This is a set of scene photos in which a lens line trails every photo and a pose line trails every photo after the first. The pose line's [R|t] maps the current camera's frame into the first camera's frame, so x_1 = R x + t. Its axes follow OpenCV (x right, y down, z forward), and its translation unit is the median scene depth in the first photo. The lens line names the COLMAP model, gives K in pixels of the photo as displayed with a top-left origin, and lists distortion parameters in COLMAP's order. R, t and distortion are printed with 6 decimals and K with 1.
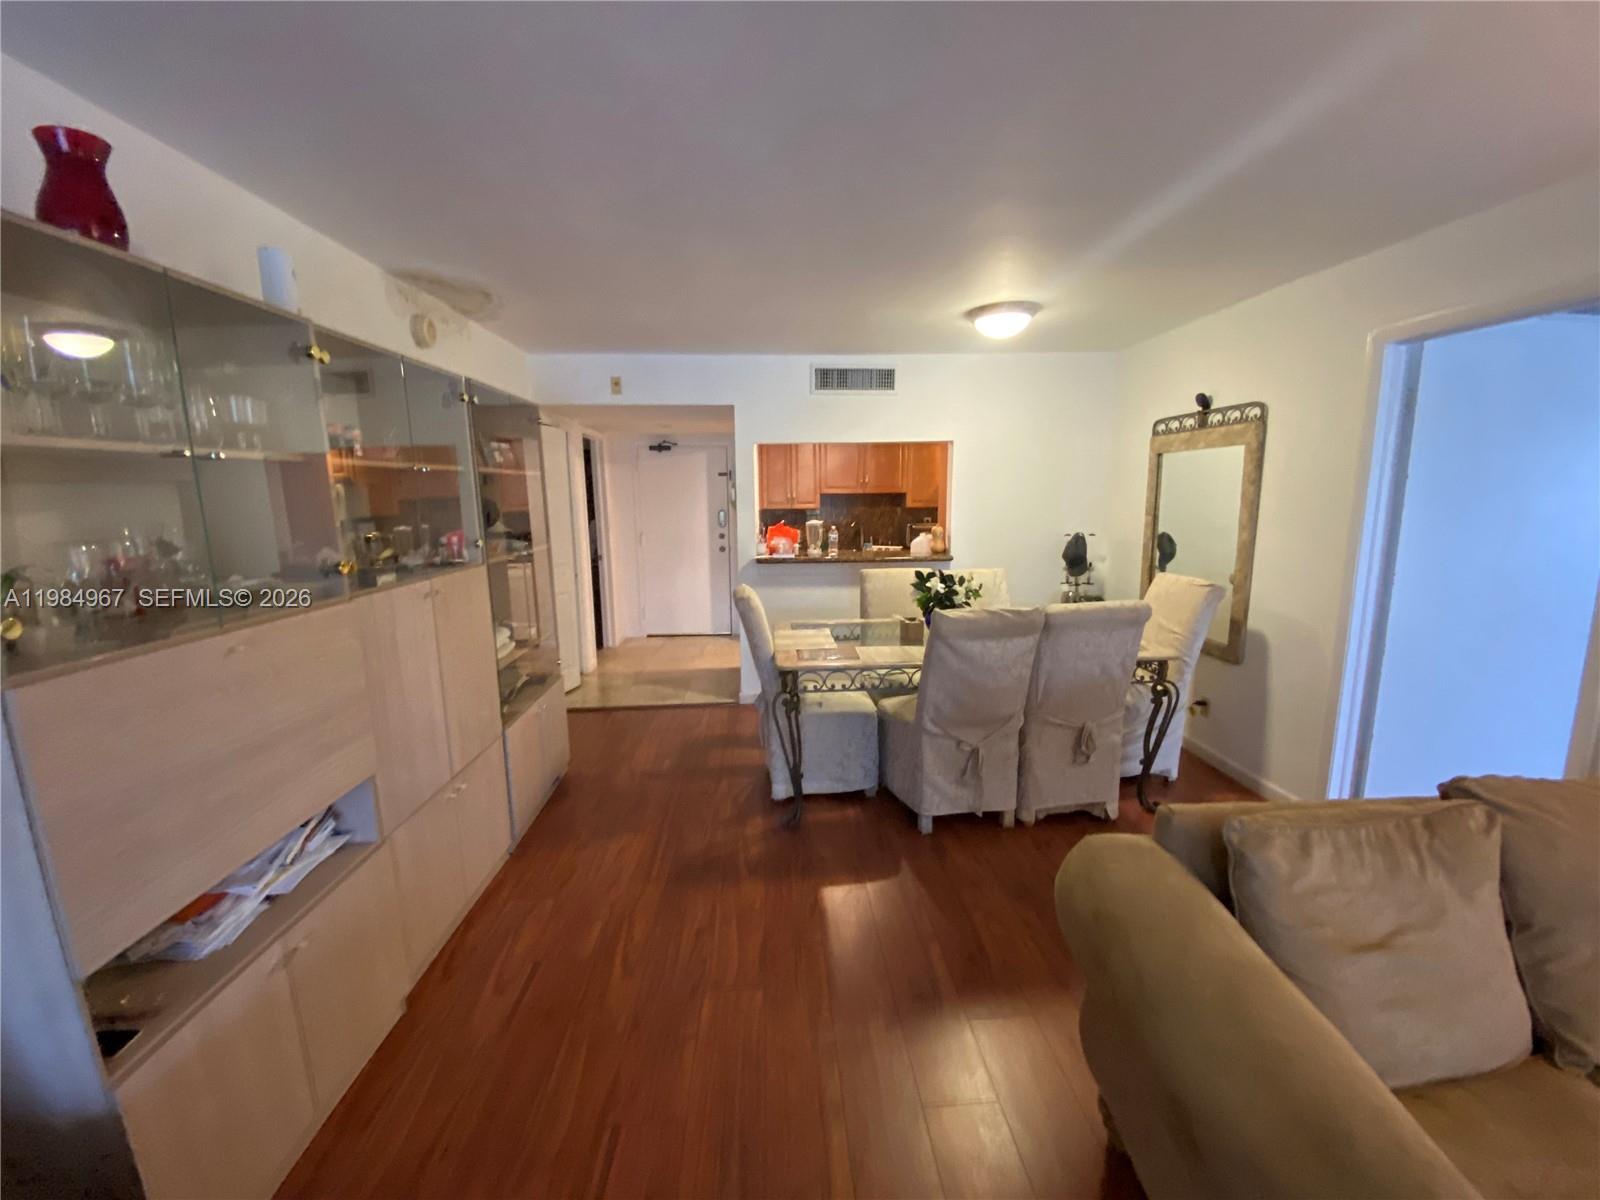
lens RADIAL K [[655.2, 0, 799.9], [0, 655.2, 600.9], [0, 0, 1]] dist [-0.019832, -0.000540]
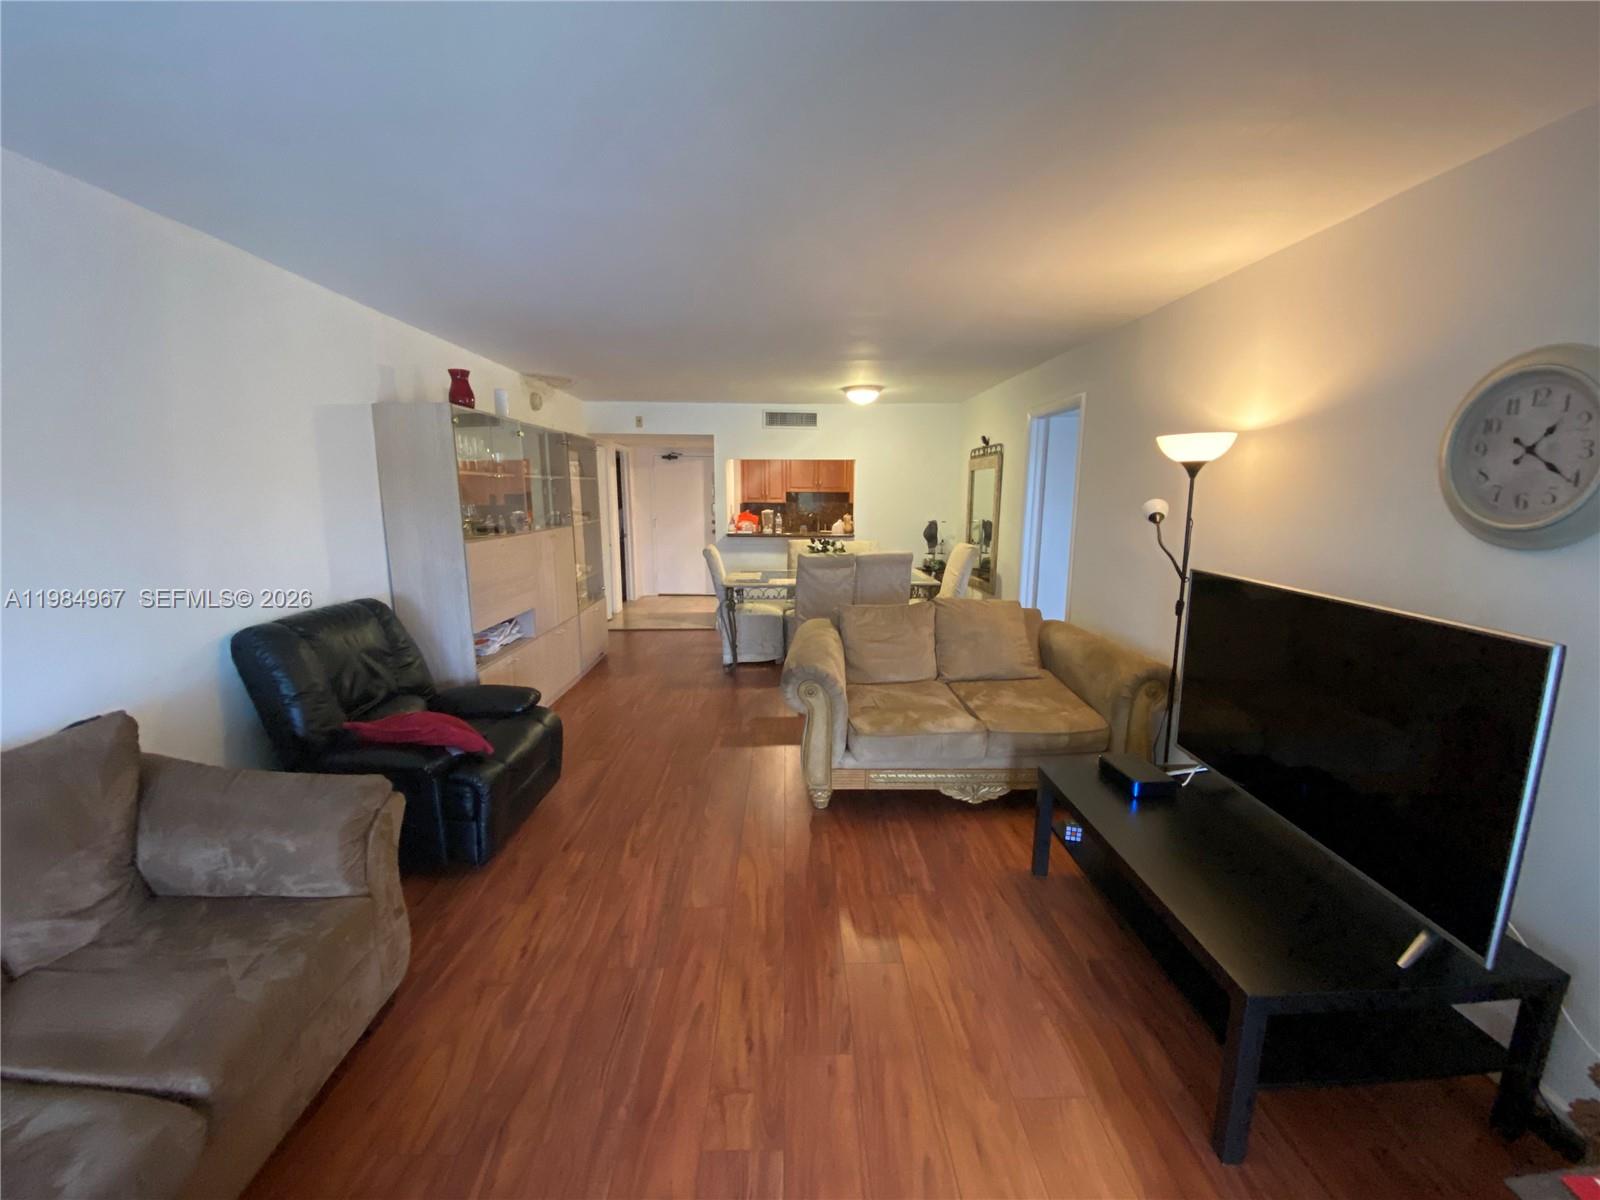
lens RADIAL K [[655.2, 0, 800.8], [0, 655.2, 603.5], [0, 0, 1]] dist [-0.019832, -0.000540]
pose [[0.999477, 0.019701, -0.025659, 0.156117], [-0.019505, 0.999779, 0.007867, 0.087921], [0.025808, -0.007363, 0.999640, -0.562954]]
